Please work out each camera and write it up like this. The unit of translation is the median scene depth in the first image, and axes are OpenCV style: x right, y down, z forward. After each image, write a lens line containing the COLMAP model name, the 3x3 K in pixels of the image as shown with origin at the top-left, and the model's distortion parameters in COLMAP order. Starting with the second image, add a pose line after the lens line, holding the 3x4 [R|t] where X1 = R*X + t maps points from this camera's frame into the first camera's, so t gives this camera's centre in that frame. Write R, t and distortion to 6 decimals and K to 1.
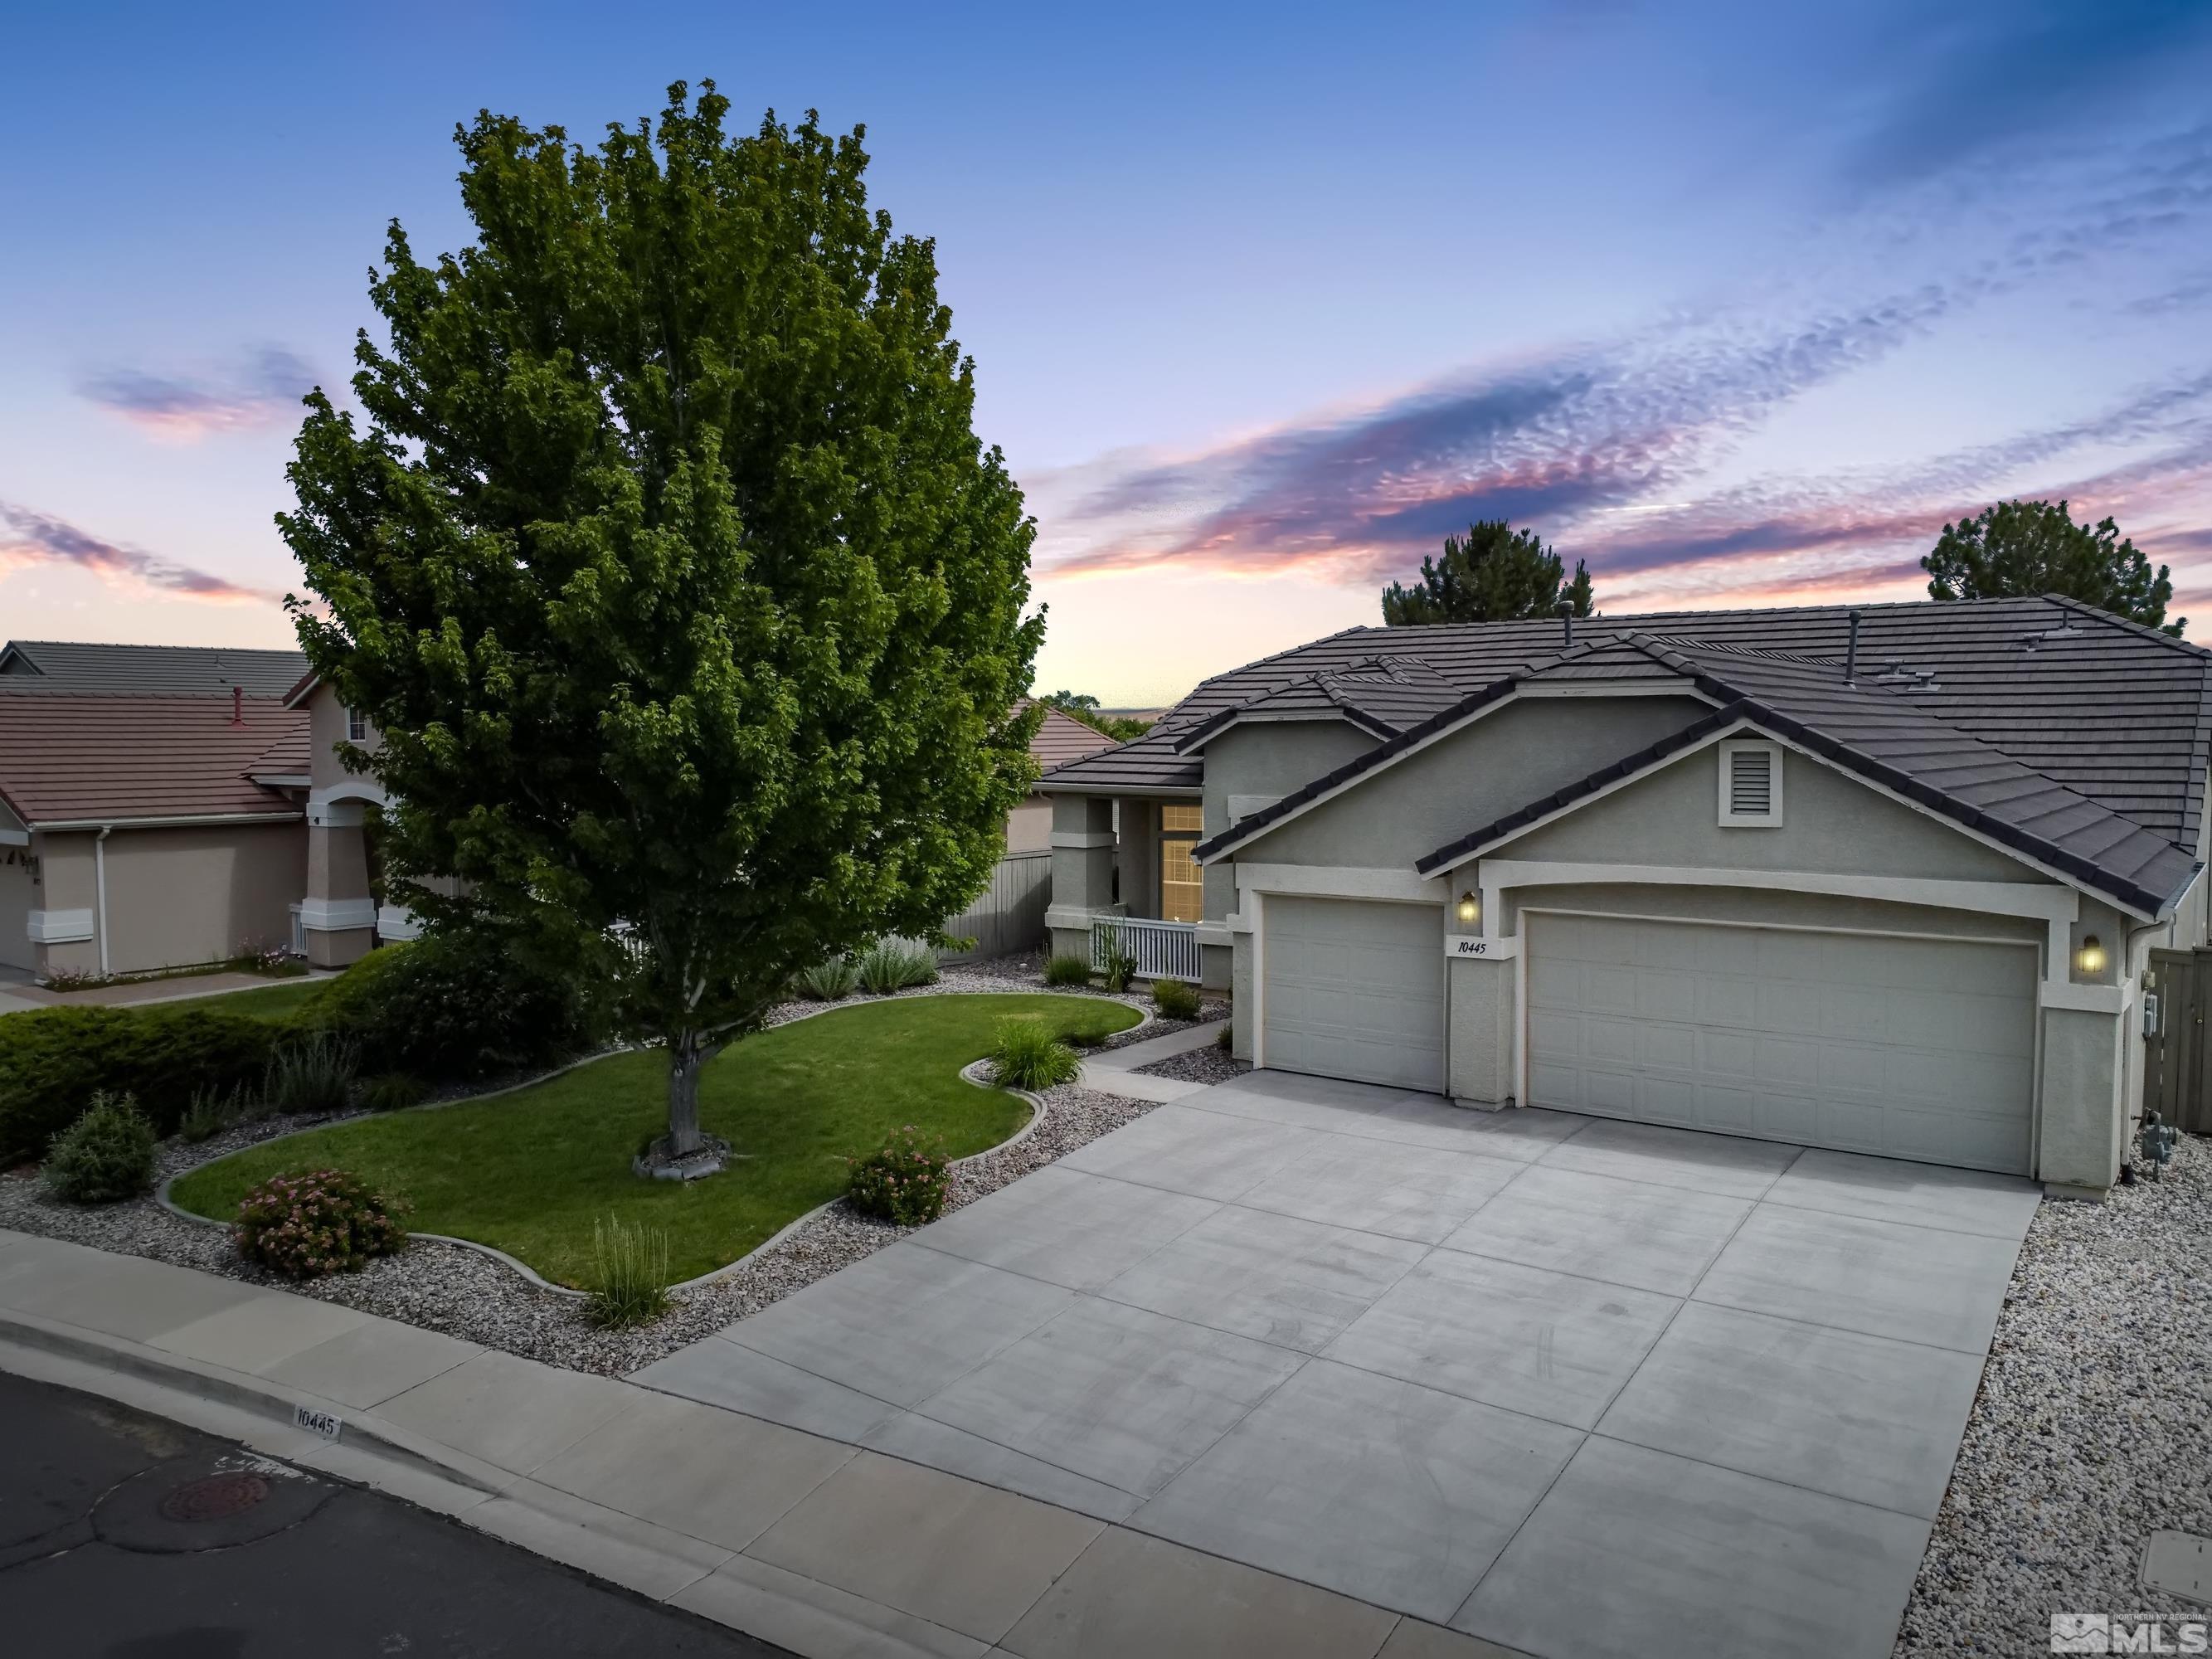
lens RADIAL K [[1624.2, 0, 1106.0], [0, 1624.2, 829.5], [0, 0, 1]] dist [-0.046150, -0.001634]
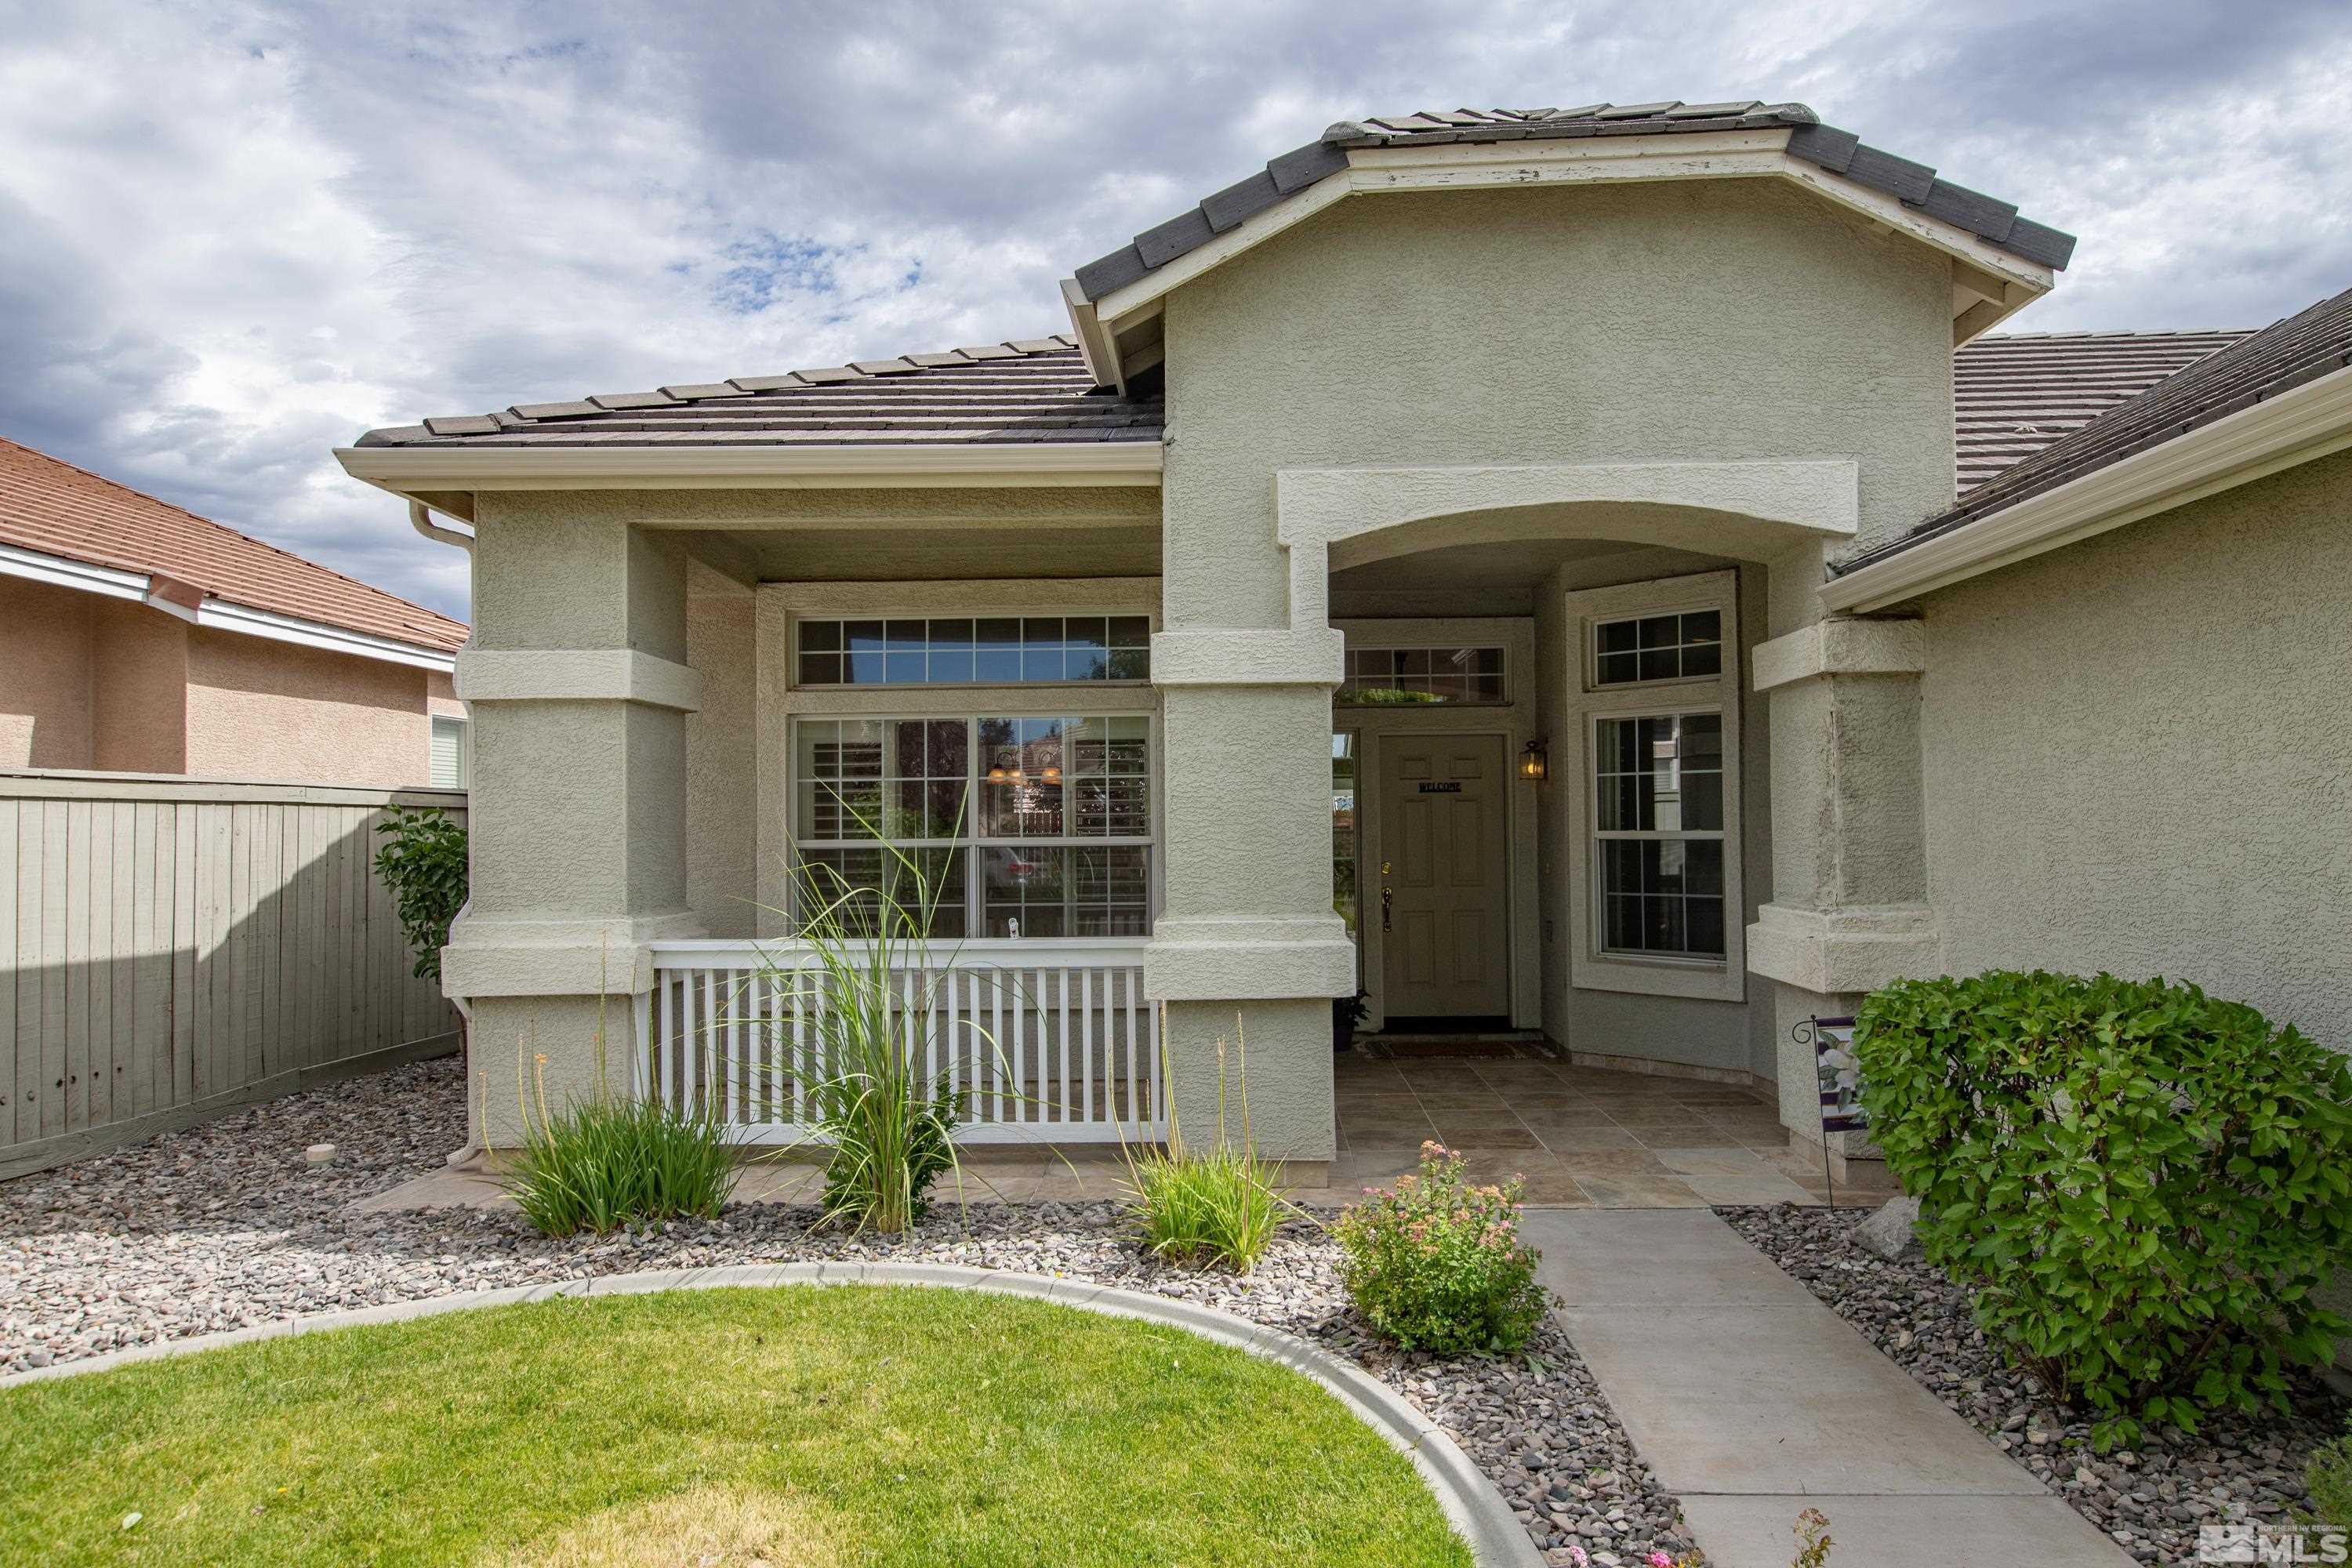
lens RADIAL K [[1483.0, 0, 1176.0], [0, 1483.0, 784.0], [0, 0, 1]] dist [0.041386, 0.000058]
pose [[0.812954, 0.014682, 0.582142, -0.145308], [0.044354, 0.995217, -0.087040, 0.089280], [-0.580636, 0.096580, 0.808415, 1.260821]]
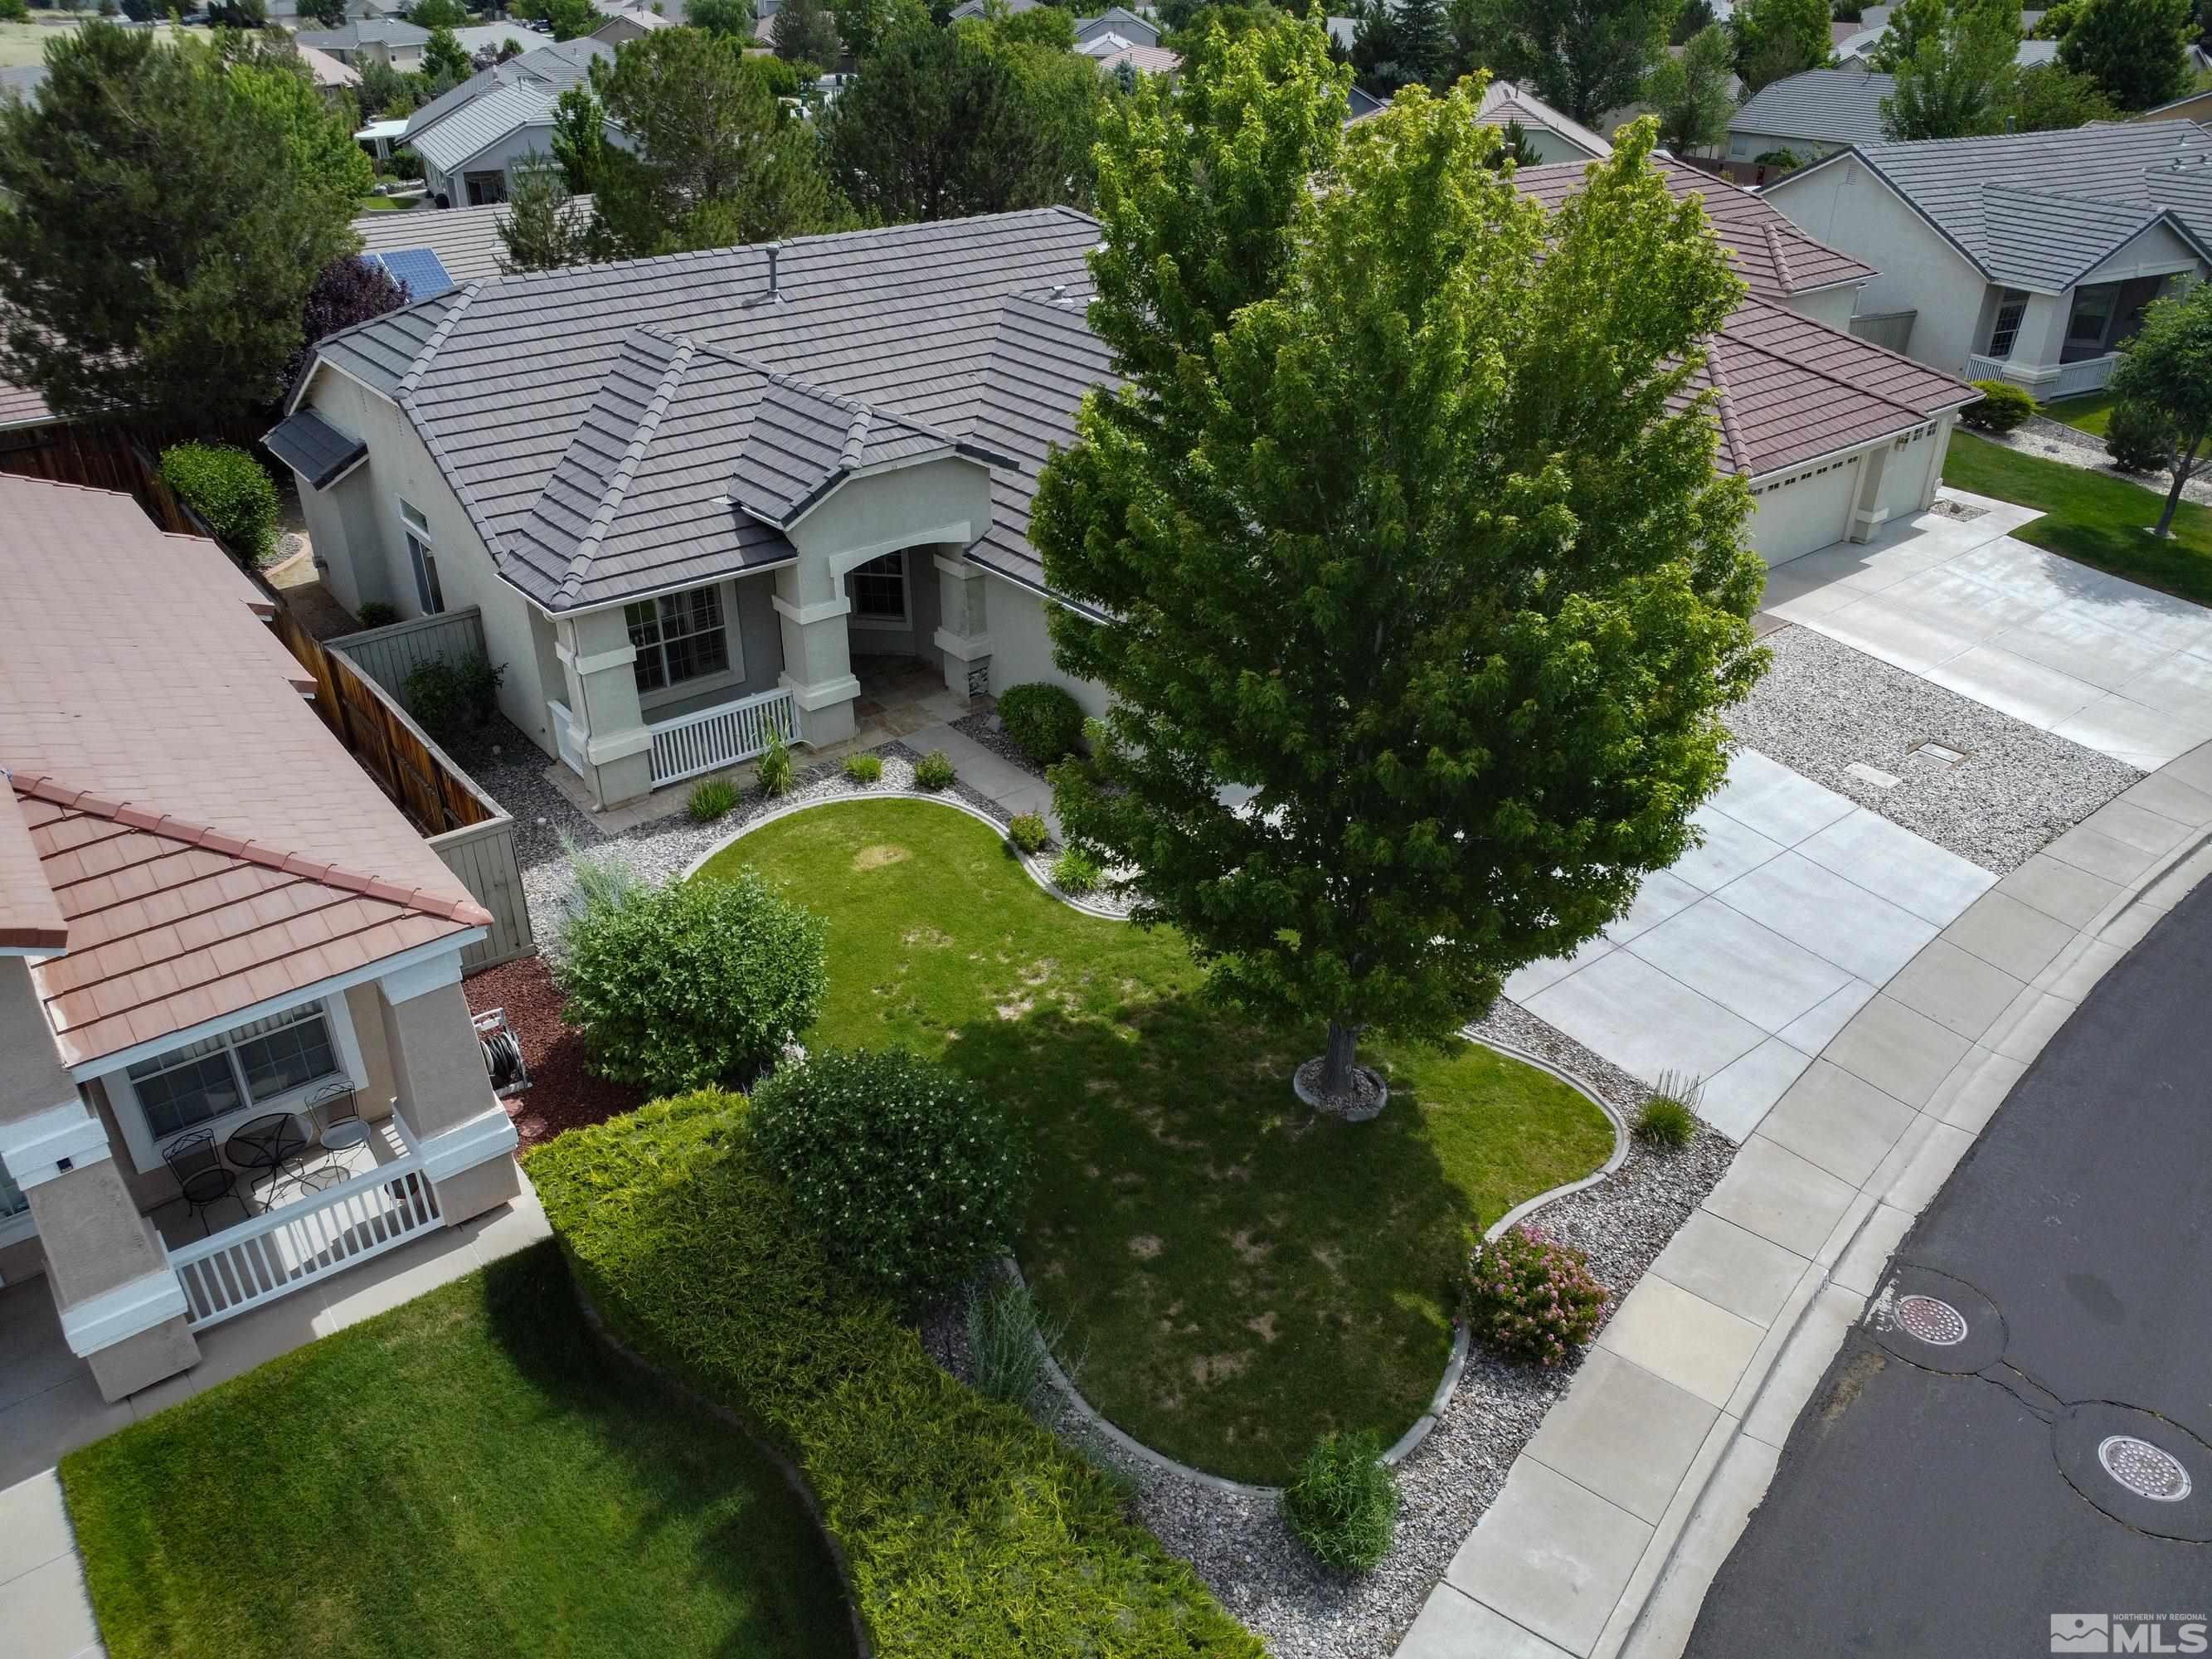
lens RADIAL K [[1624.2, 0, 1106.0], [0, 1624.2, 829.5], [0, 0, 1]] dist [-0.046150, -0.001634]
pose [[0.250123, -0.467021, 0.848133, -1.211112], [0.050251, 0.881058, 0.470332, -0.501896], [-0.966909, -0.075021, 0.243841, 0.936867]]
